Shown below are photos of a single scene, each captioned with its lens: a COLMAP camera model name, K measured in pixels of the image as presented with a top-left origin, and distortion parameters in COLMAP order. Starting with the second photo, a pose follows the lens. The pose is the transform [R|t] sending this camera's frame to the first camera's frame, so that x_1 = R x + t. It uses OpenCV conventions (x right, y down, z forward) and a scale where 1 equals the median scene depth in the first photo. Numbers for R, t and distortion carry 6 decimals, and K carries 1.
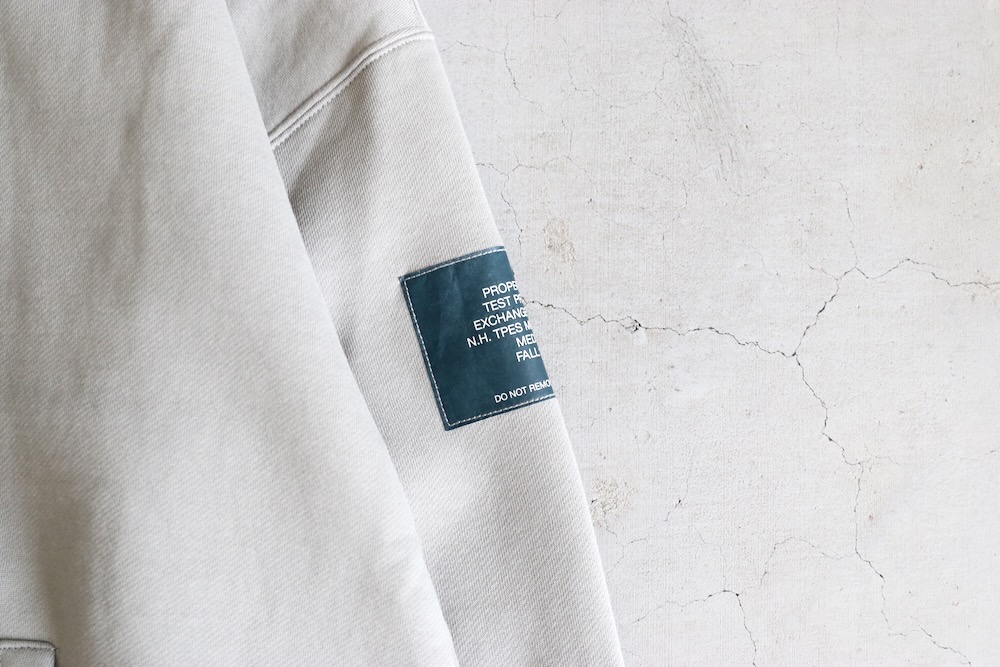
lens RADIAL K [[1414.3, 0, 491.5], [0, 1414.3, 332.6], [0, 0, 1]] dist [-0.053135, 0.000000]
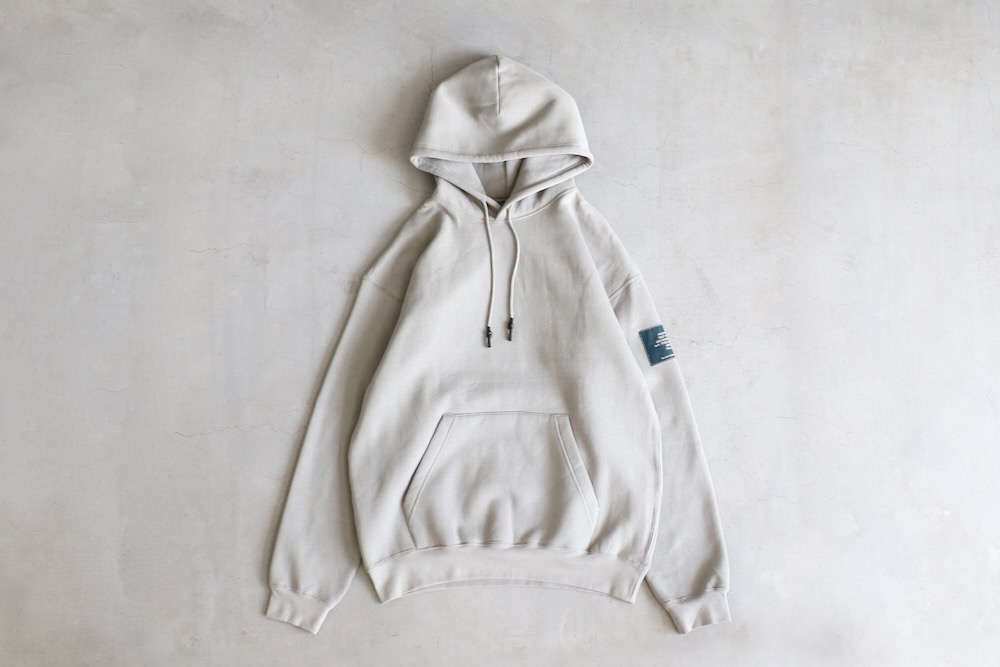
lens RADIAL K [[1139.4, 0, 491.1], [0, 1139.4, 332.4], [0, 0, 1]] dist [-0.101155, 0.000000]
pose [[0.997900, -0.037885, -0.052538, -0.331306], [0.032882, 0.995121, -0.093019, 0.271198], [0.055805, 0.091096, 0.994277, -2.494533]]
